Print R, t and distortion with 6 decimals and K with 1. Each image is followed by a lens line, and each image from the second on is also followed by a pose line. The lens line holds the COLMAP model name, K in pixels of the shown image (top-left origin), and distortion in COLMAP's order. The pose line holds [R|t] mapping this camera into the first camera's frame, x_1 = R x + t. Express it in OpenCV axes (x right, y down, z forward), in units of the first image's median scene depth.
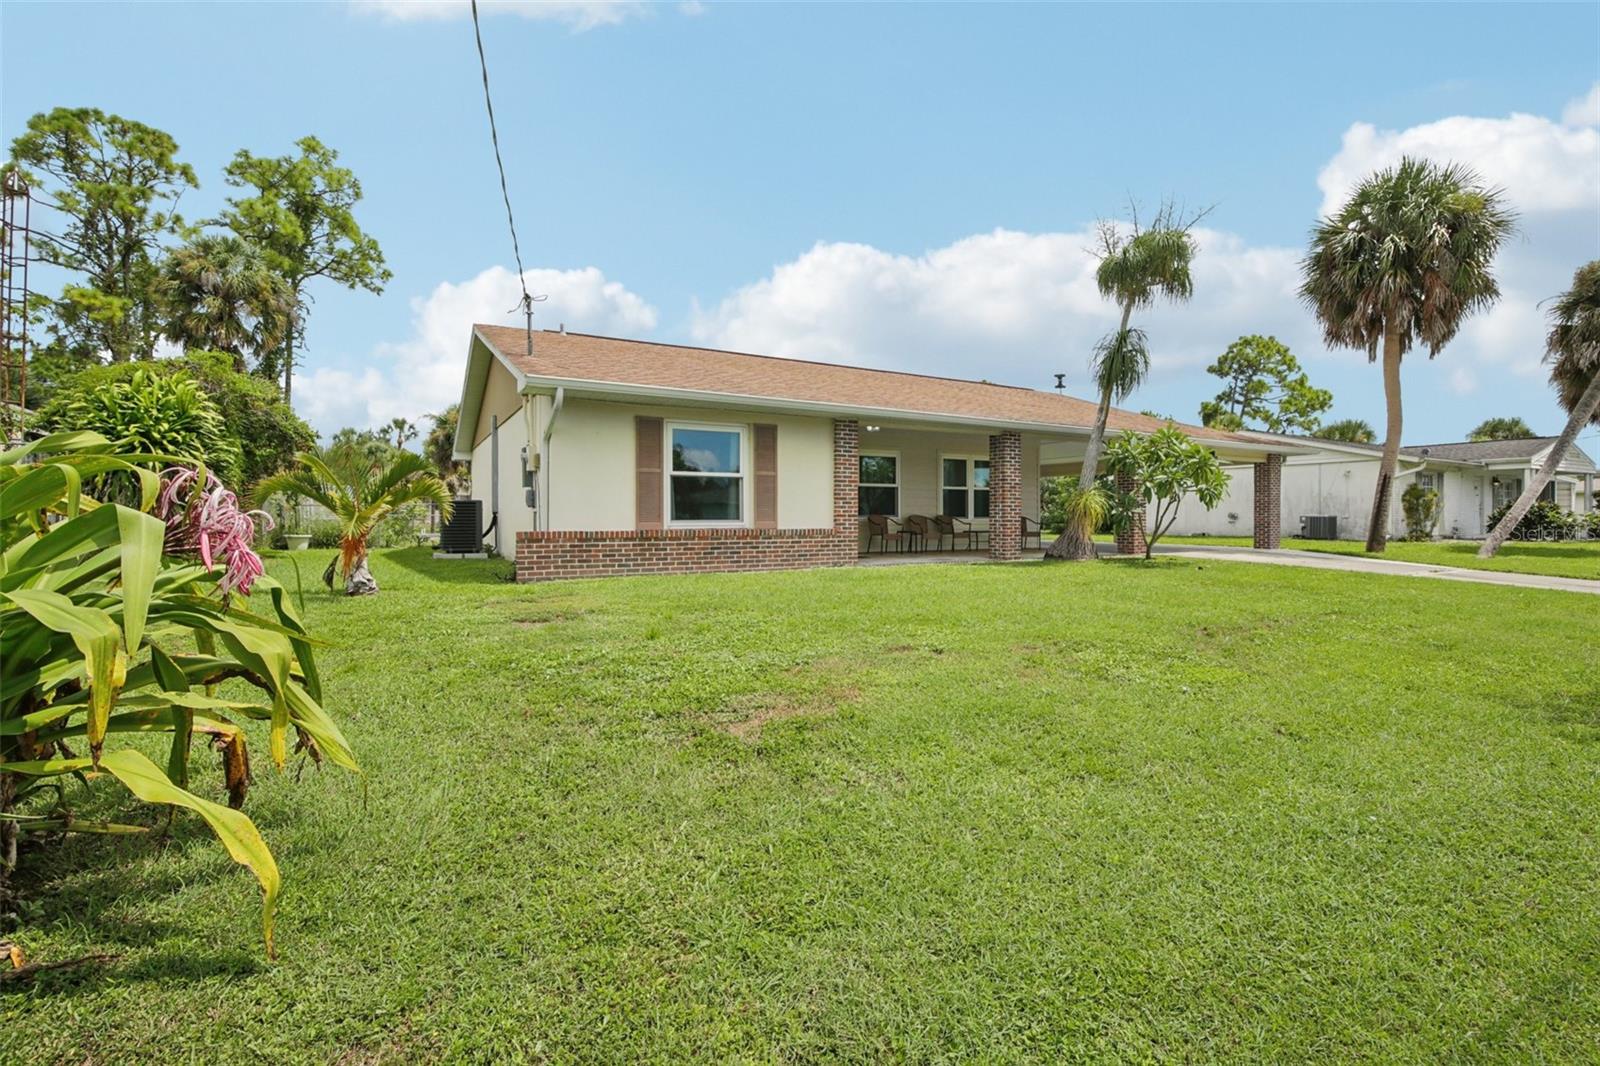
lens RADIAL K [[716.6, 0, 802.9], [0, 716.6, 522.5], [0, 0, 1]] dist [-0.014589, 0.000643]
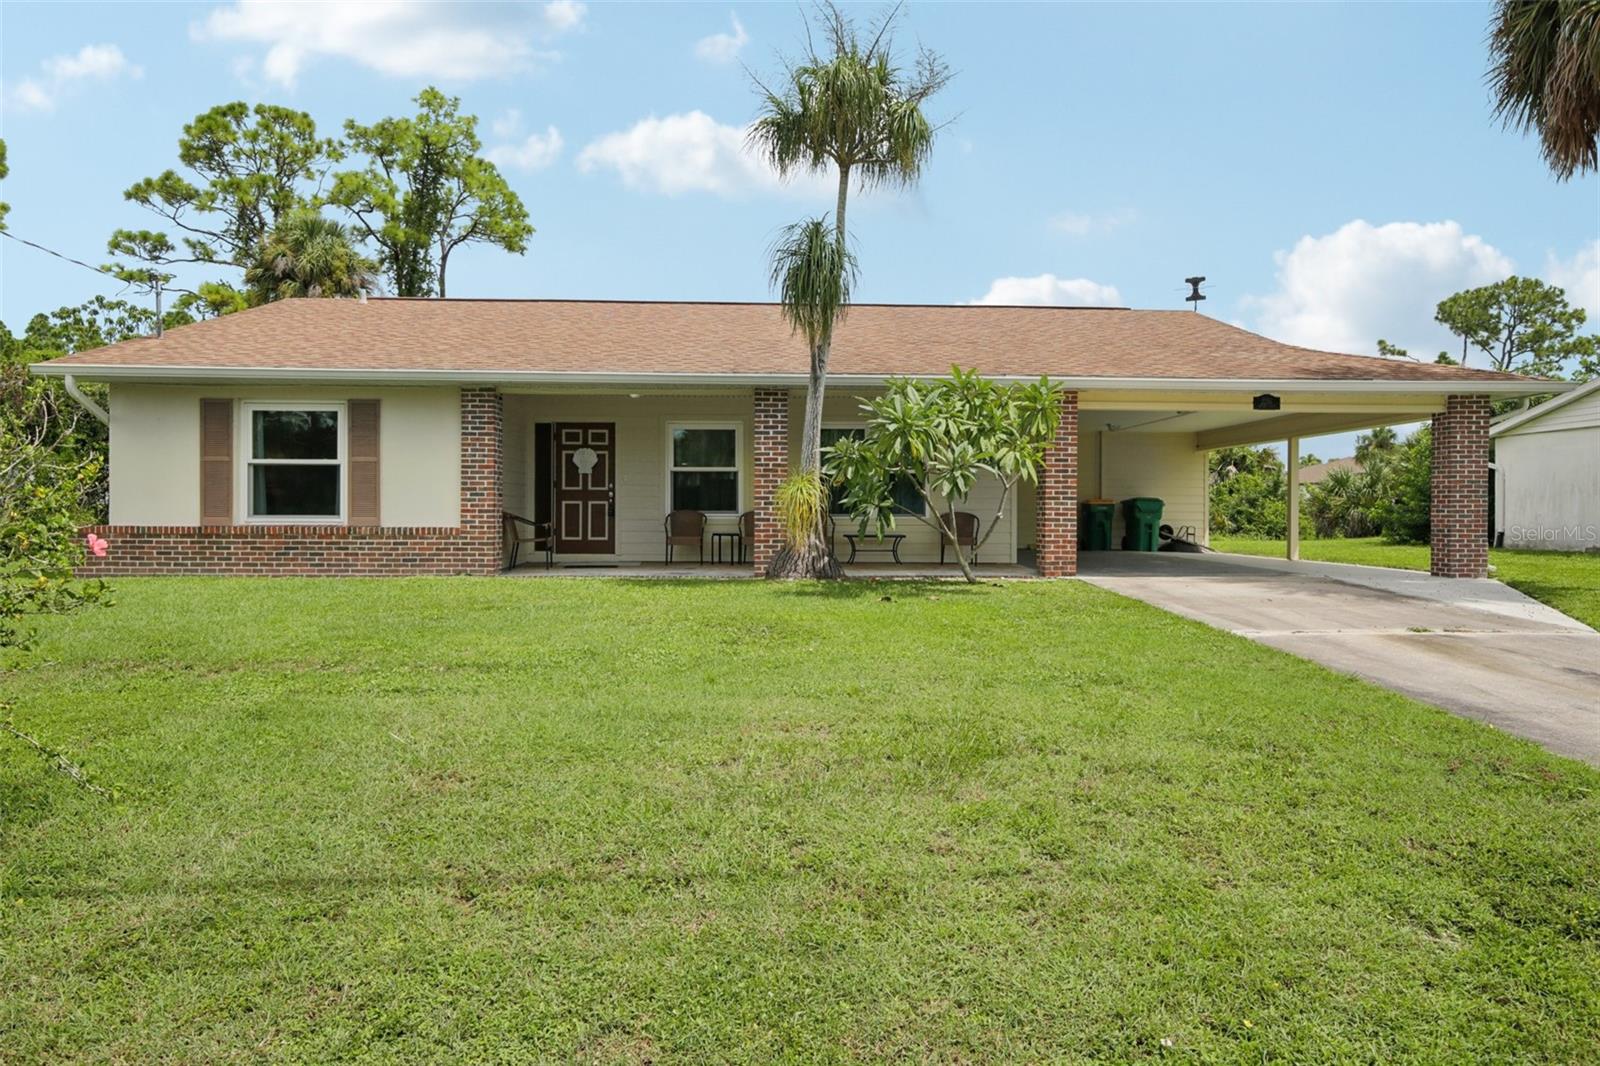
lens RADIAL K [[1025.4, 0, 801.9], [0, 1025.4, 527.6], [0, 0, 1]] dist [0.000899, -0.001257]
pose [[0.889723, 0.010367, -0.456383, 0.908744], [-0.008444, 0.999945, 0.006252, -0.001526], [0.456422, -0.001709, 0.889762, 0.171651]]
